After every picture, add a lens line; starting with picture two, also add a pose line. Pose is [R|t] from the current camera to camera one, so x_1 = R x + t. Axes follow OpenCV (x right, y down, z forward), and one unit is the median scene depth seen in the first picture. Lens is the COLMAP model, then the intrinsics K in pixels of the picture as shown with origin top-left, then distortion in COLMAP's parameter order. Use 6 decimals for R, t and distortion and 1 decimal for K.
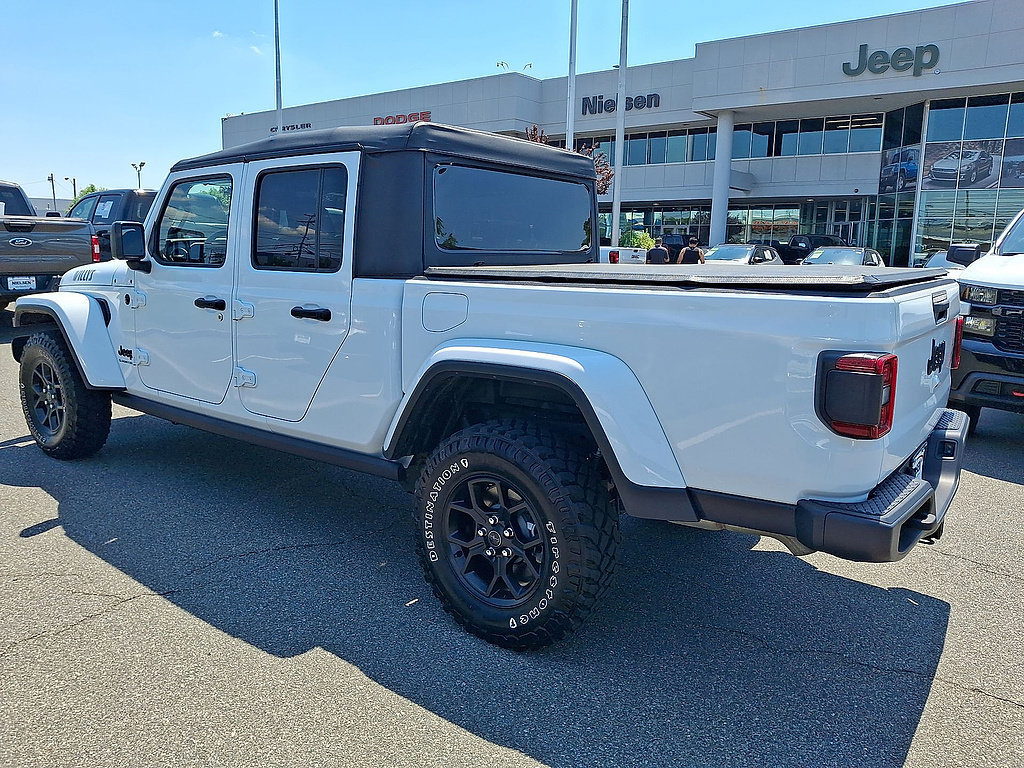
lens RADIAL K [[766.9, 0, 504.2], [0, 766.9, 375.7], [0, 0, 1]] dist [0.031515, -0.046448]
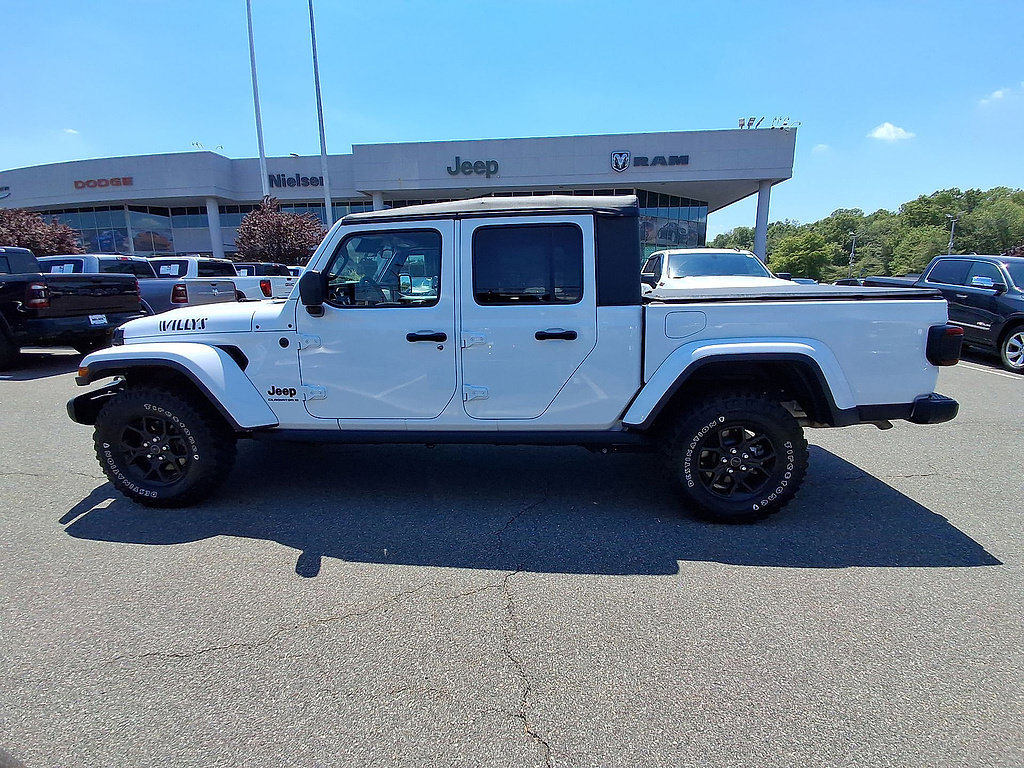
lens RADIAL K [[483.6, 0, 513.6], [0, 483.6, 390.4], [0, 0, 1]] dist [-0.012299, -0.001589]
pose [[0.831844, -0.154049, 0.533202, -0.782484], [0.121649, 0.987954, 0.095649, -0.076976], [-0.541514, -0.014701, 0.840563, 0.339404]]
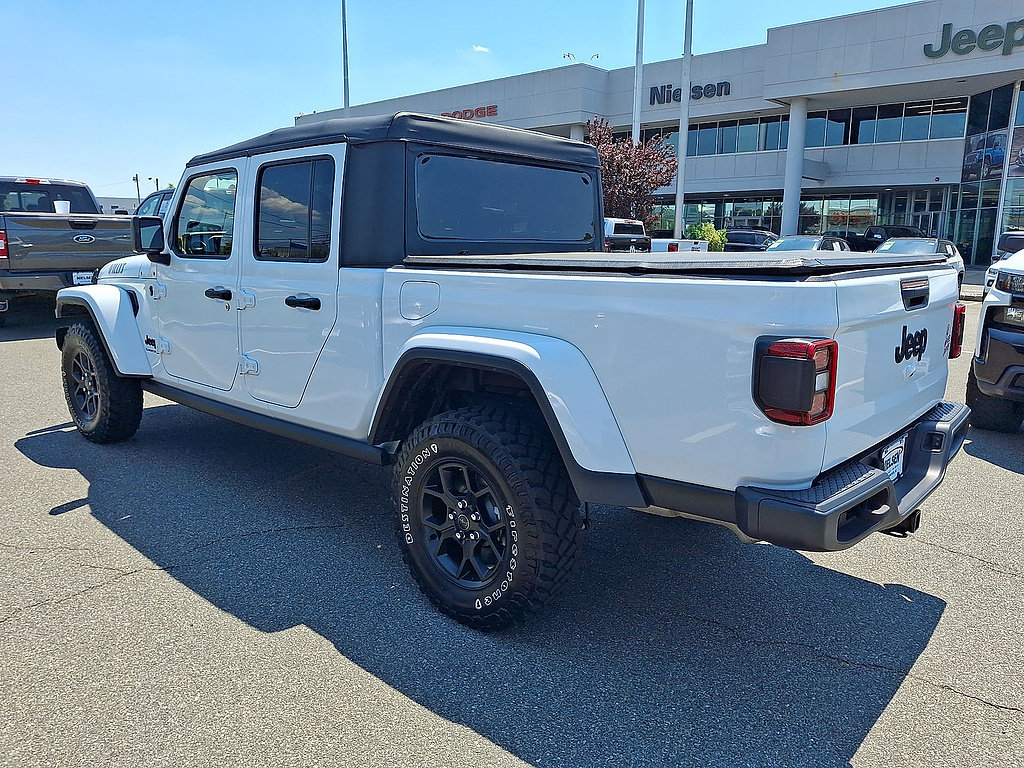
lens RADIAL K [[766.9, 0, 507.9], [0, 766.9, 386.9], [0, 0, 1]] dist [0.031515, -0.046448]
pose [[0.996558, 0.007429, -0.082566, 0.109815], [-0.005709, 0.999762, 0.021057, 0.008847], [0.082703, -0.020513, 0.996363, -0.006914]]
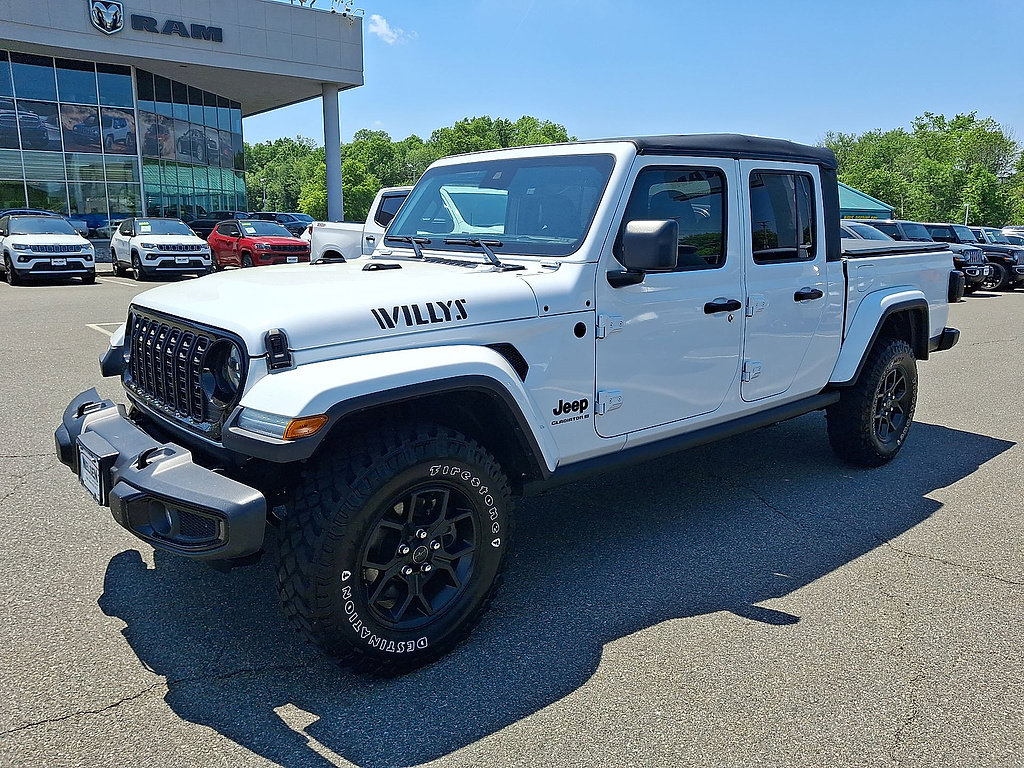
lens RADIAL K [[766.9, 0, 501.8], [0, 766.9, 378.5], [0, 0, 1]] dist [0.031515, -0.046448]
pose [[0.202287, -0.217793, 0.954802, -1.562525], [0.160207, 0.969183, 0.187131, -0.262423], [-0.966133, 0.115112, 0.230945, 1.212770]]
